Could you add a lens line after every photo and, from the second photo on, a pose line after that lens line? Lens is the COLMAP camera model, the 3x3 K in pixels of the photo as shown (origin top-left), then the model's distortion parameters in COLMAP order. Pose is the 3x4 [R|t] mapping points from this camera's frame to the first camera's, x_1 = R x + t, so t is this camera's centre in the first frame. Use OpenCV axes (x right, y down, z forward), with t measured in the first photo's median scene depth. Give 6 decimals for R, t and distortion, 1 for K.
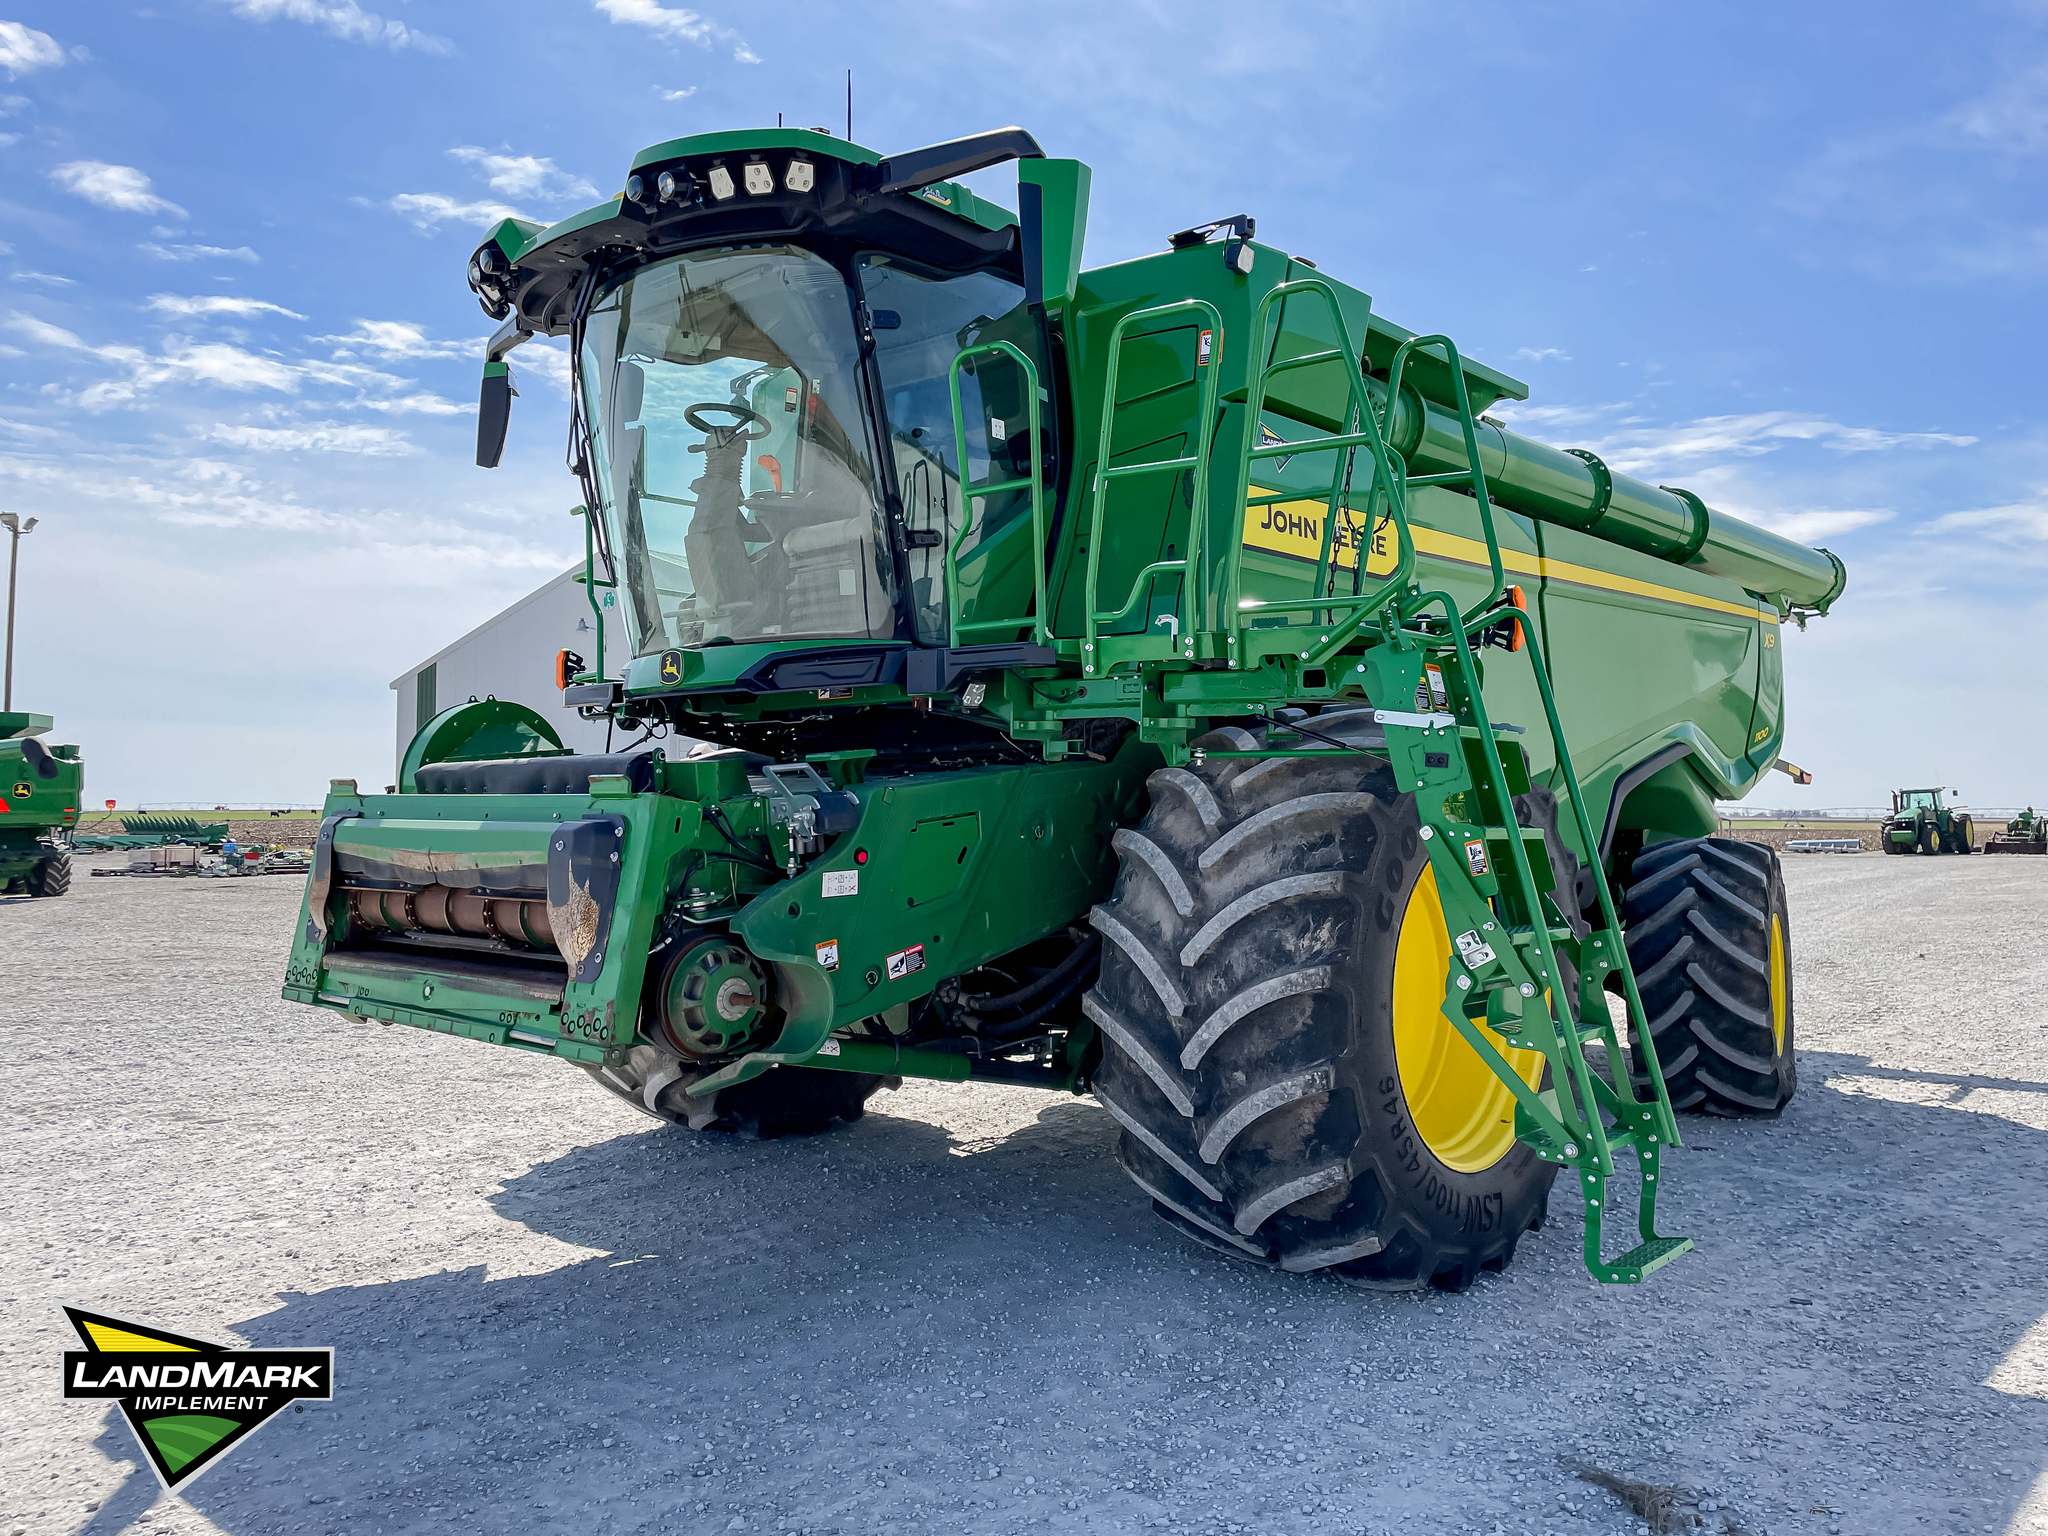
lens RADIAL K [[1579.2, 0, 1024.0], [0, 1579.2, 768.0], [0, 0, 1]] dist [0.098183, -0.130298]
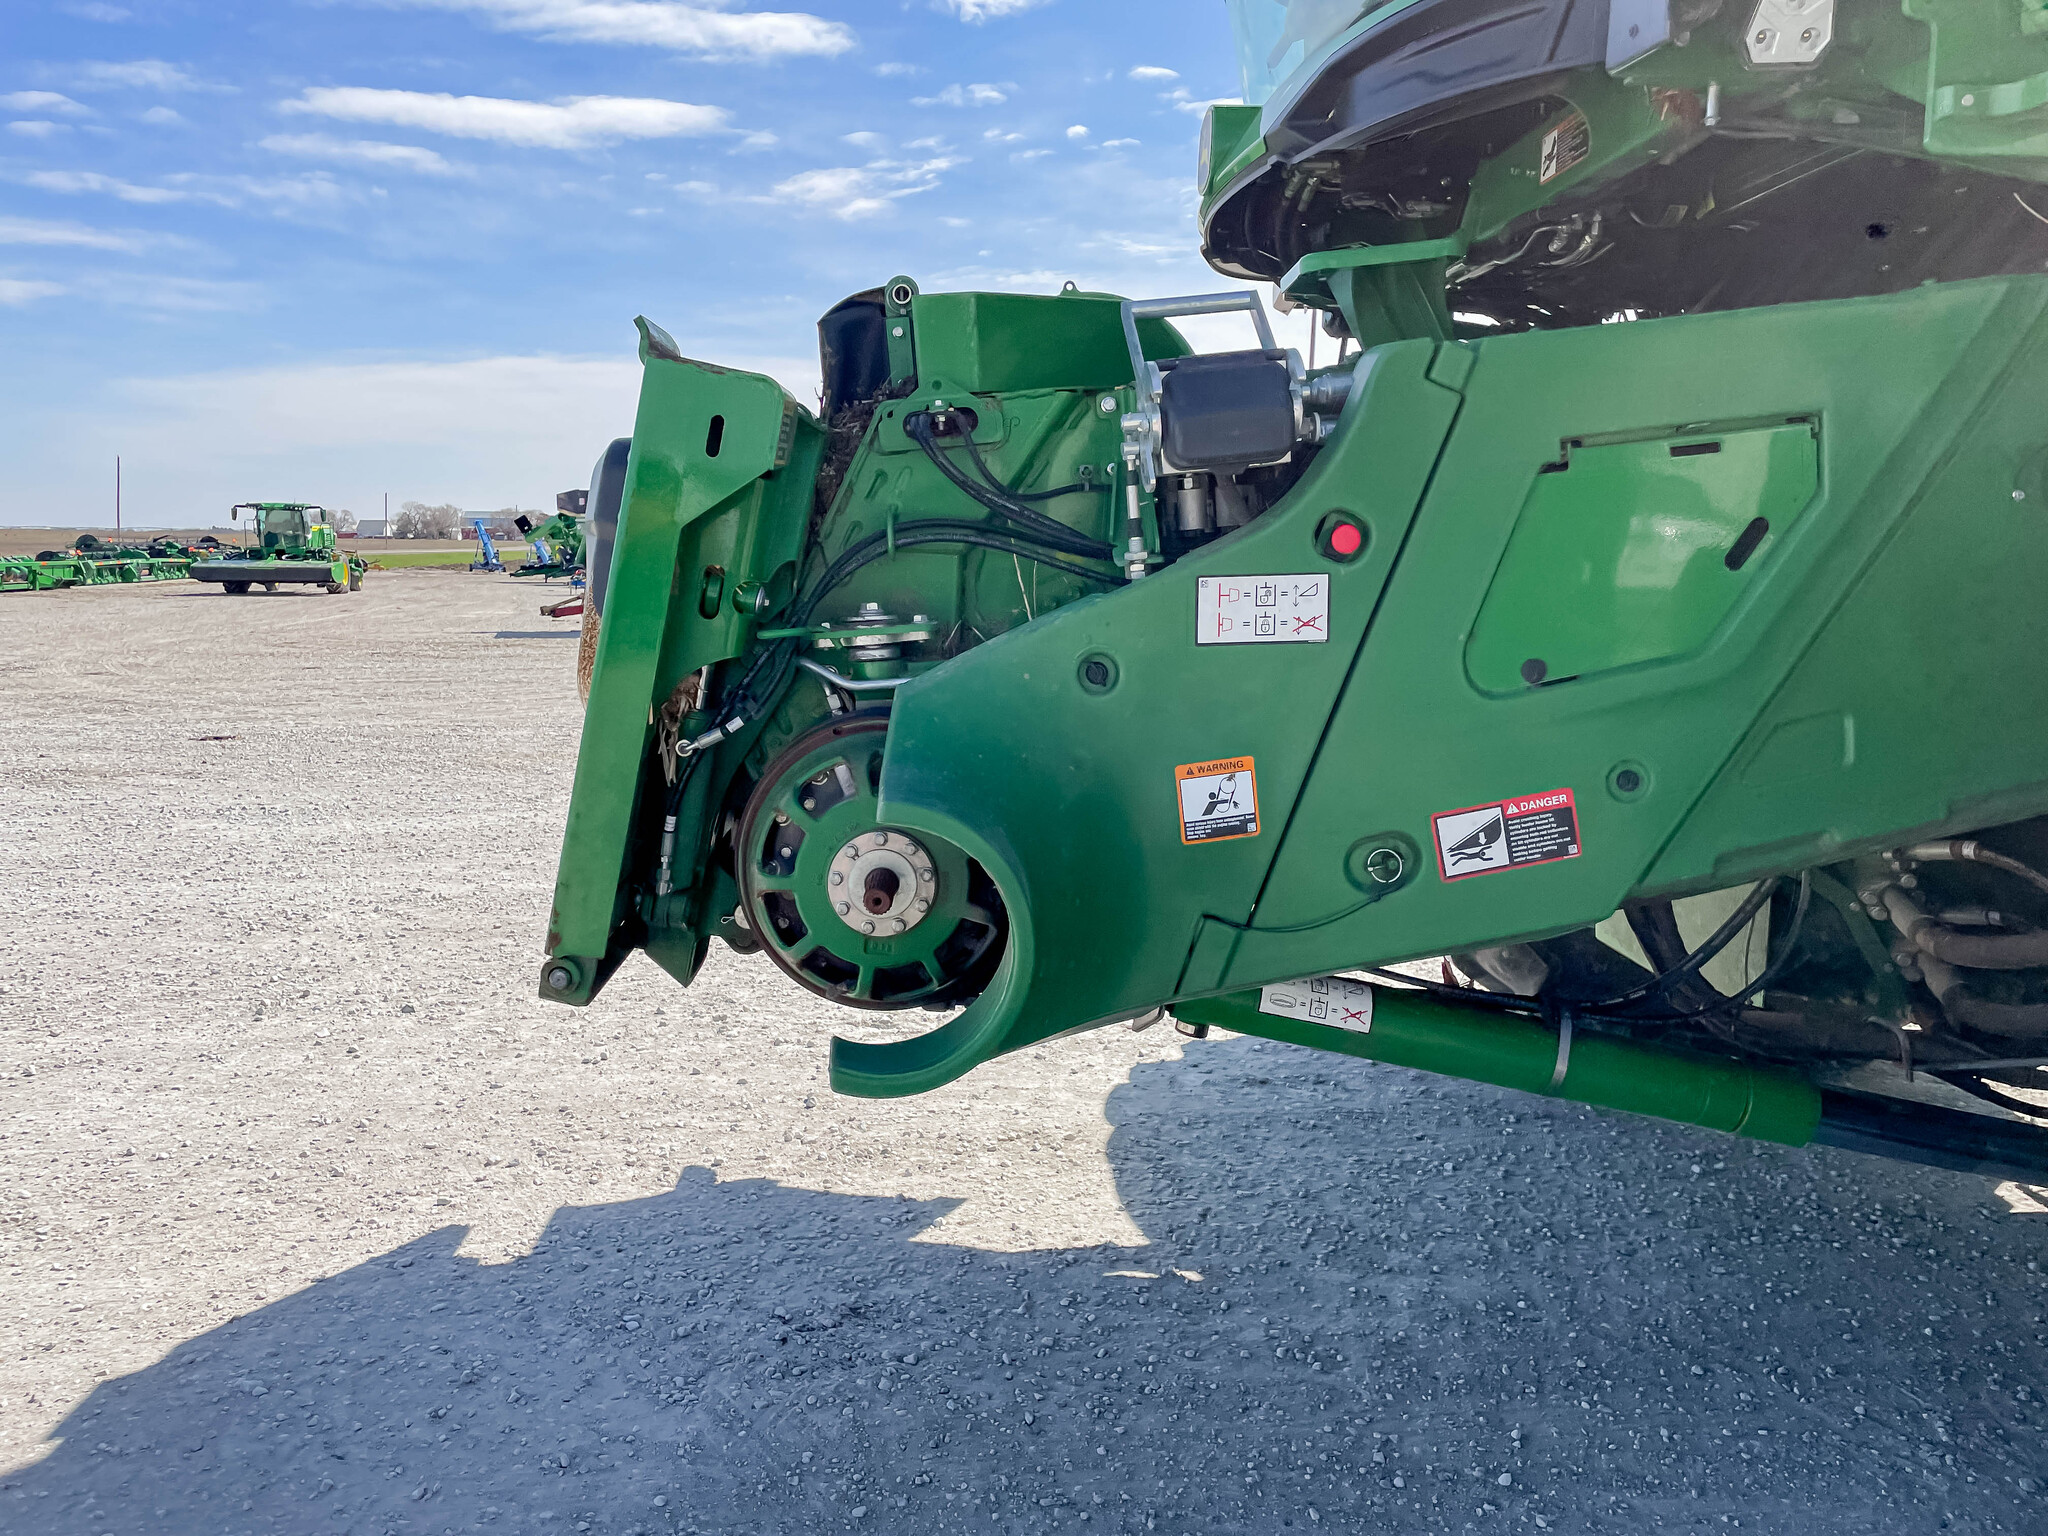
lens RADIAL K [[1579.2, 0, 1024.0], [0, 1579.2, 768.0], [0, 0, 1]] dist [0.098183, -0.130298]
pose [[0.691777, 0.113638, -0.713114, 0.113033], [0.011207, 0.985731, 0.167952, 0.046812], [0.722024, -0.124177, 0.680633, 0.704060]]
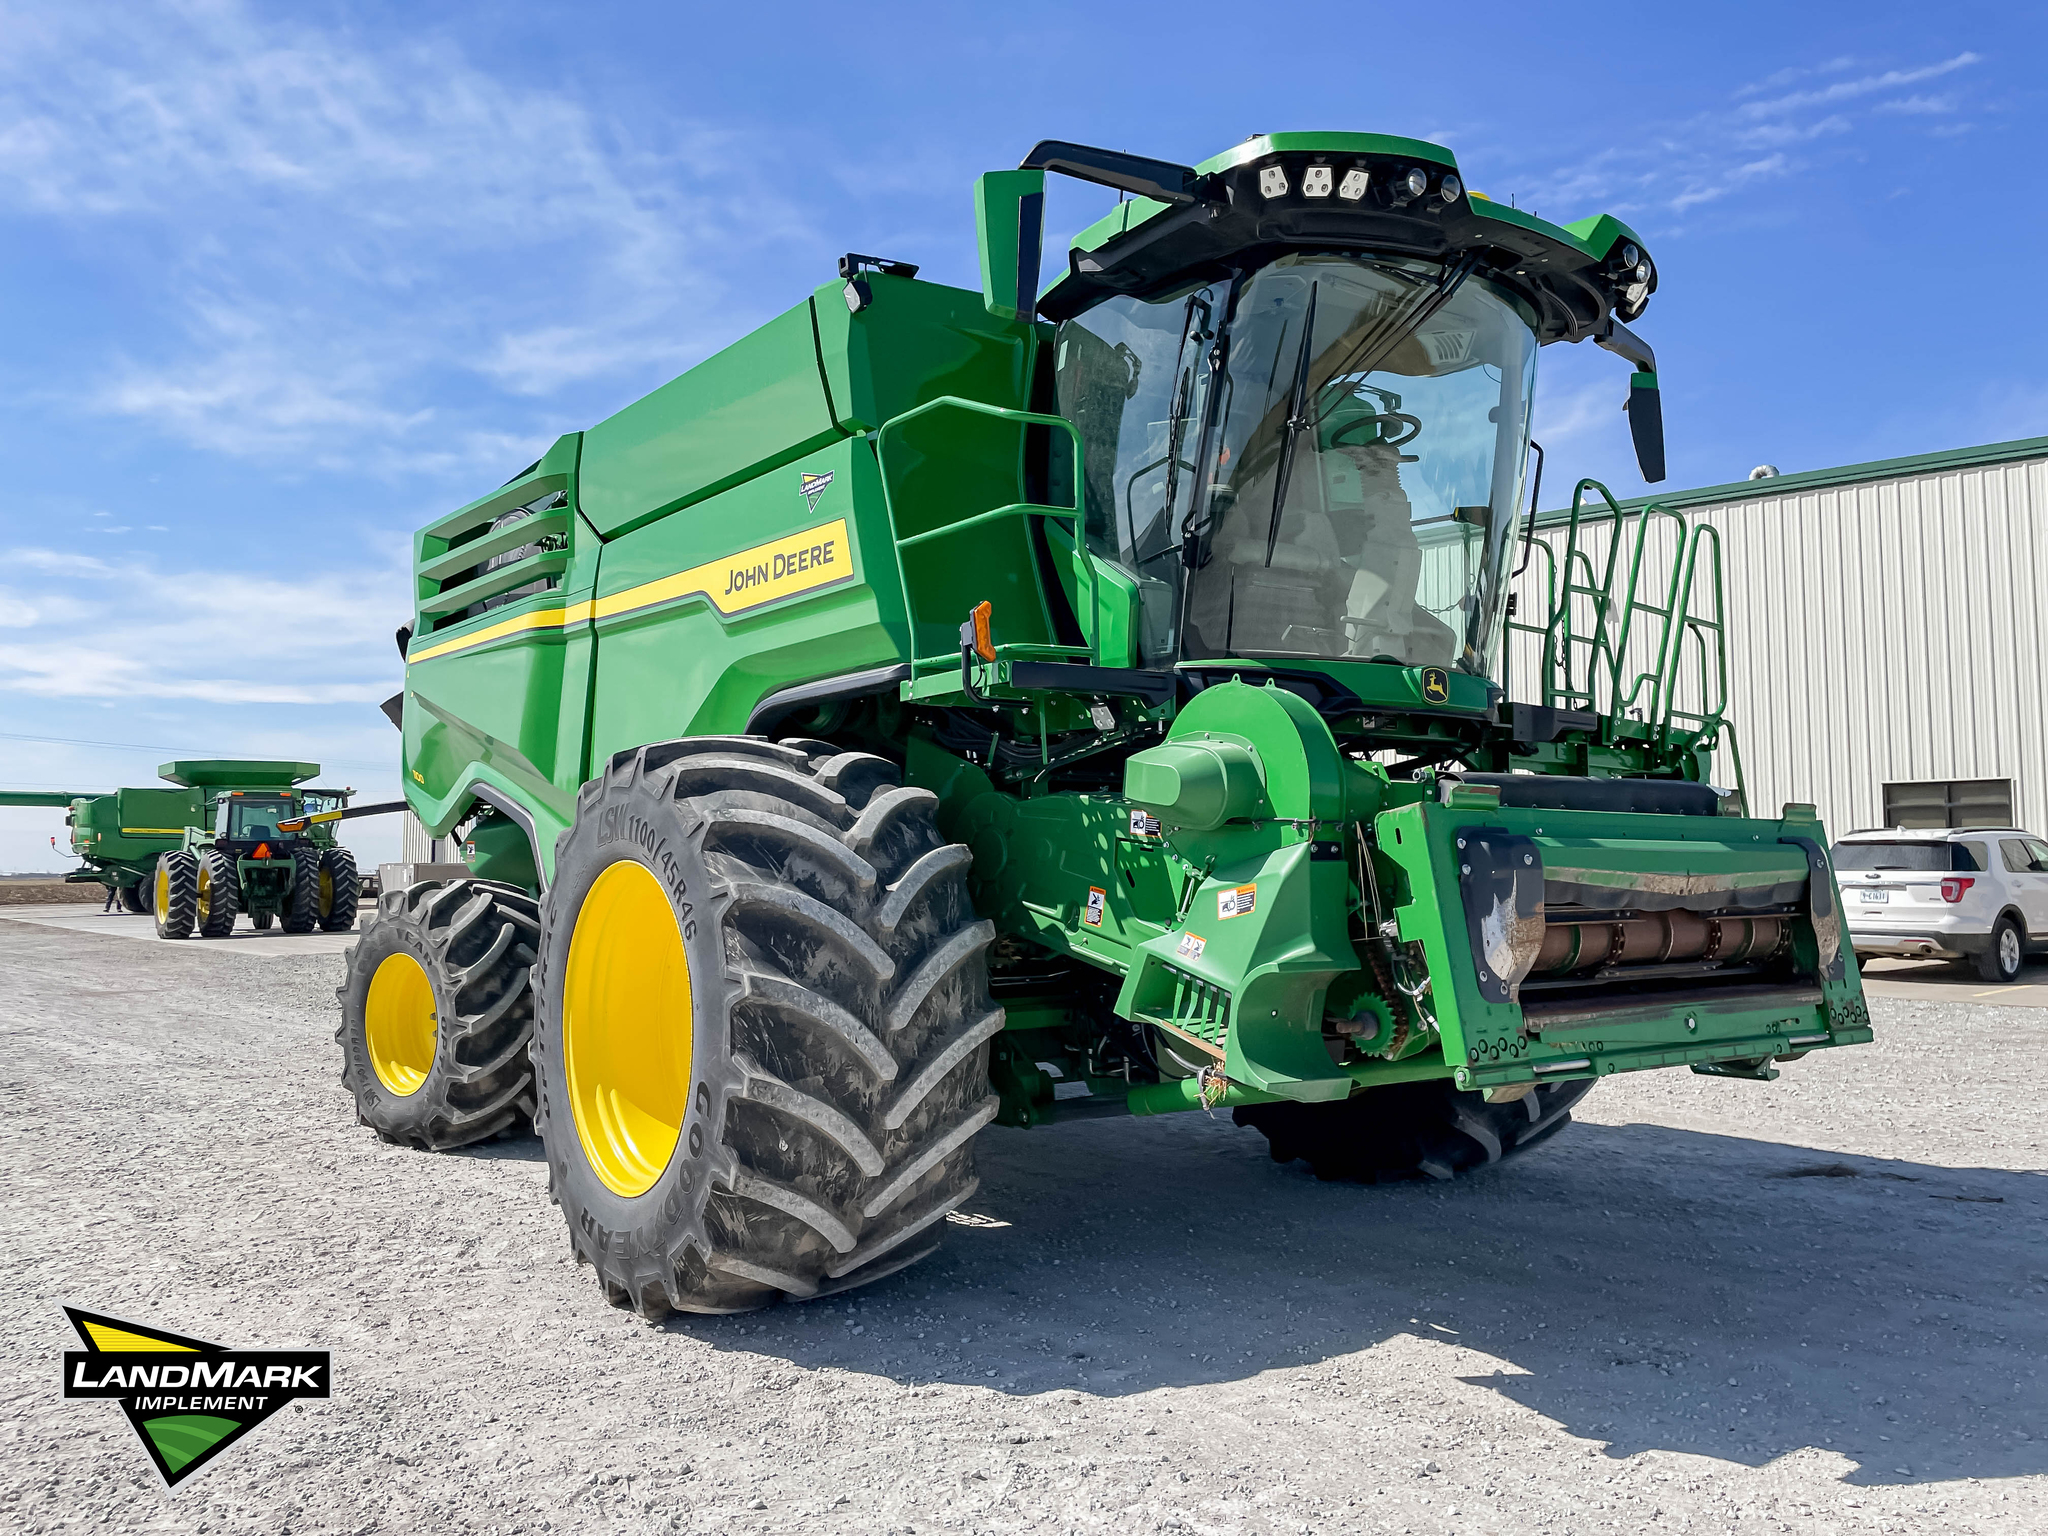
lens RADIAL K [[1597.4, 0, 1022.9], [0, 1597.4, 807.5], [0, 0, 1]] dist [0.064351, -0.084553]
pose [[0.157365, 0.039734, 0.986741, -1.378526], [-0.026286, 0.999005, -0.036036, 0.057905], [-0.987191, -0.020267, 0.158253, 1.247290]]
